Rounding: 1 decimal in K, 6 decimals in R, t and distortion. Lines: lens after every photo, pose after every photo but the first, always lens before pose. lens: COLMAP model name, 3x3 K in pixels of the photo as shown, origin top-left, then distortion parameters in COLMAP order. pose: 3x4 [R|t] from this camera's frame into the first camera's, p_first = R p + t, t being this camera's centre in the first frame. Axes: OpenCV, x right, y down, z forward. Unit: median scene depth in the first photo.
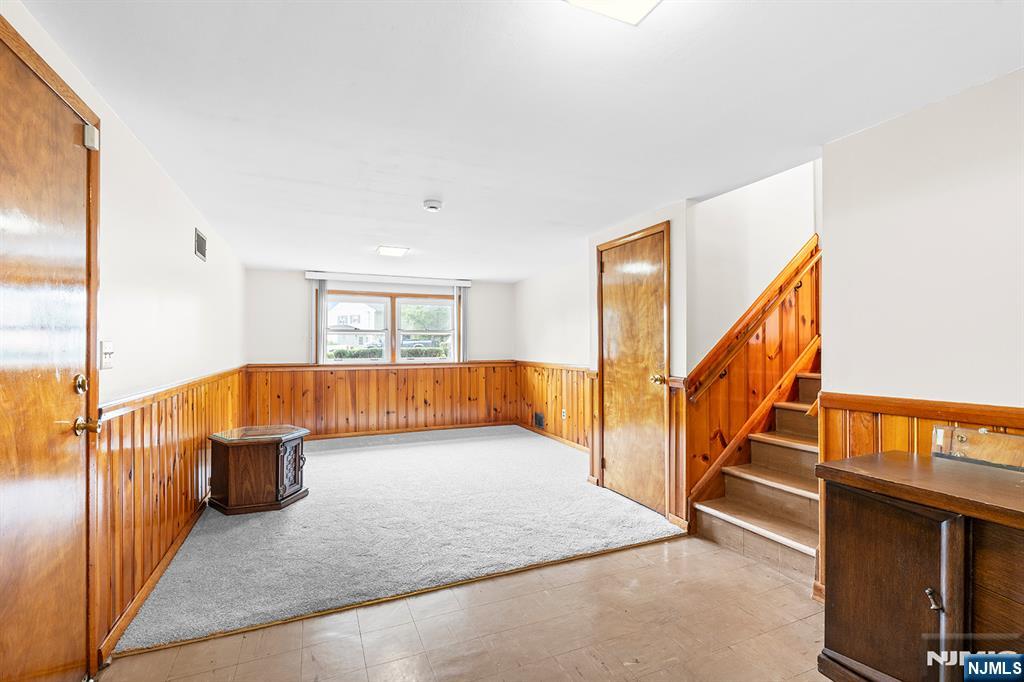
lens RADIAL K [[461.2, 0, 512.0], [0, 461.2, 341.0], [0, 0, 1]] dist [0.001007, 0.000072]
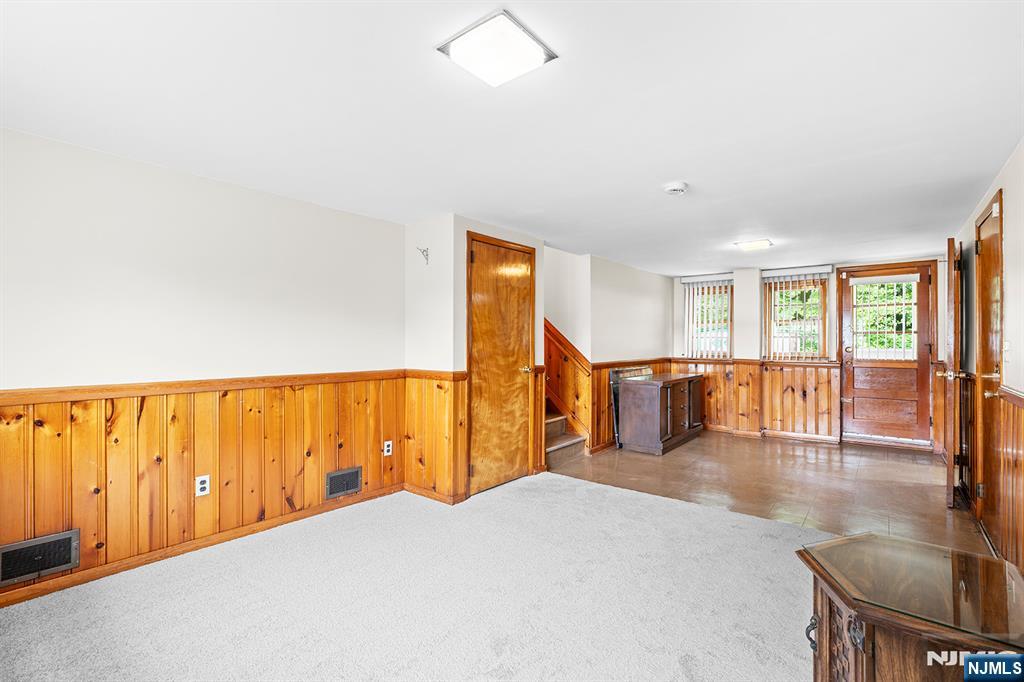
lens RADIAL K [[461.2, 0, 512.0], [0, 461.2, 341.0], [0, 0, 1]] dist [0.001007, 0.000072]
pose [[-0.459370, 0.003206, 0.888239, -0.656785], [-0.008809, 0.999928, -0.008165, 0.014453], [-0.888201, -0.011575, -0.459309, 1.355989]]
